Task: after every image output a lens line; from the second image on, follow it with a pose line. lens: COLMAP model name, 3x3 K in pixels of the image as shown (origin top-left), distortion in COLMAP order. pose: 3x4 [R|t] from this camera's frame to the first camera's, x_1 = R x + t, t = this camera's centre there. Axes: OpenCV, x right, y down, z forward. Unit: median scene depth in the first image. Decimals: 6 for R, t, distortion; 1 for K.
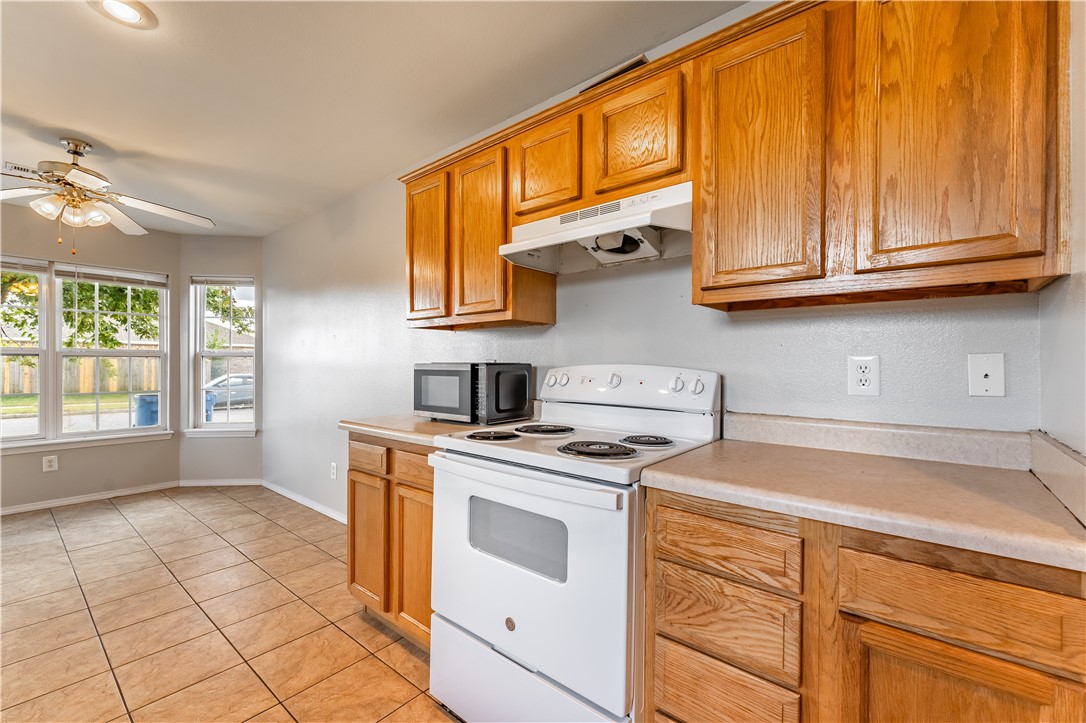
lens RADIAL K [[456.4, 0, 533.0], [0, 456.4, 359.7], [0, 0, 1]] dist [0.002339, 0.000920]
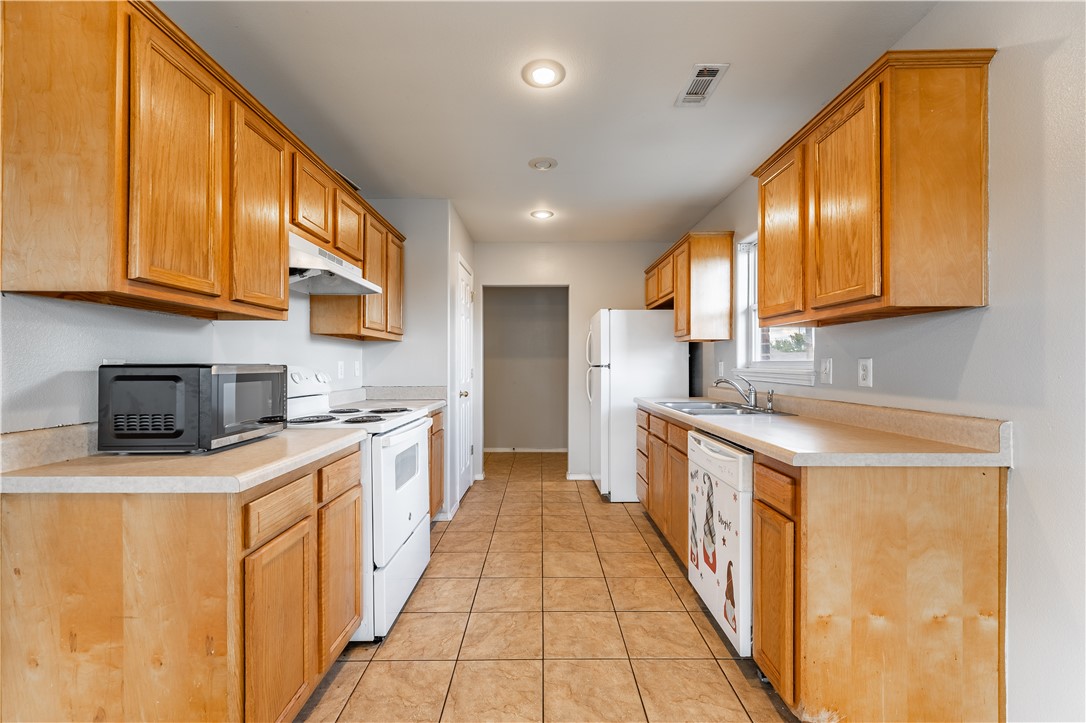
lens RADIAL K [[456.4, 0, 539.1], [0, 456.4, 366.5], [0, 0, 1]] dist [0.002339, 0.000920]
pose [[-0.647136, 0.001624, 0.762373, -1.391655], [0.000820, 0.999999, -0.001434, 0.017417], [-0.762374, -0.000303, -0.647137, 1.453796]]
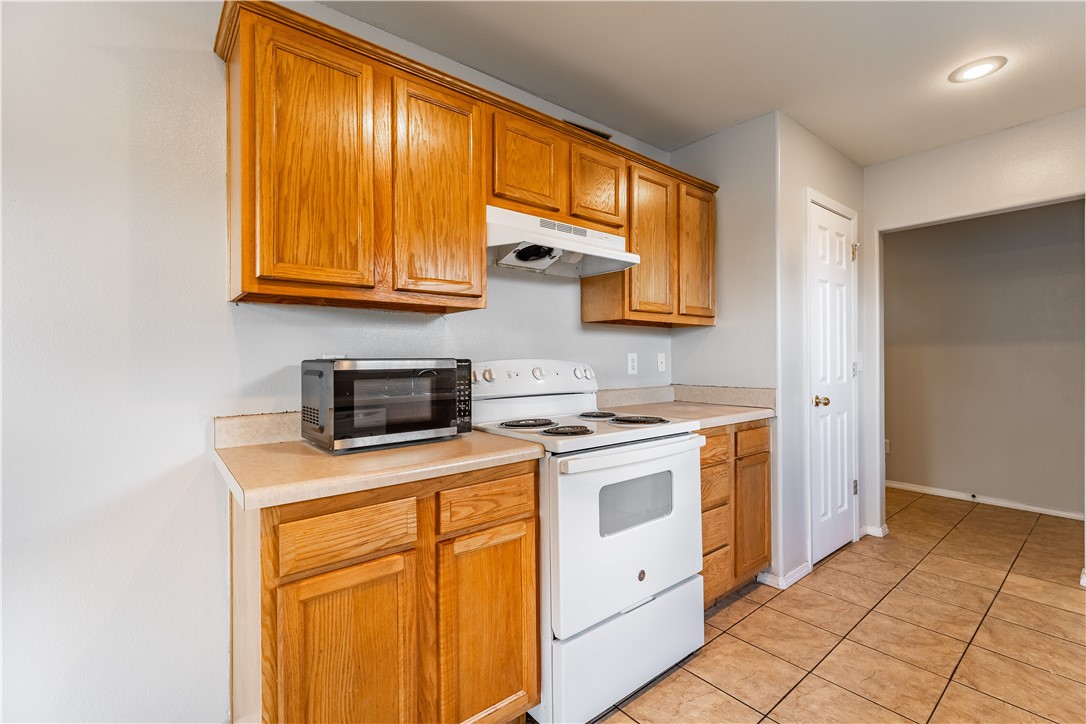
lens RADIAL K [[477.4, 0, 538.0], [0, 477.4, 360.8], [0, 0, 1]] dist [-0.002272, 0.001007]
pose [[0.184020, -0.000259, 0.982922, -1.101373], [0.003703, 0.999993, -0.000430, 0.015876], [-0.982916, 0.003718, 0.184019, 0.863052]]
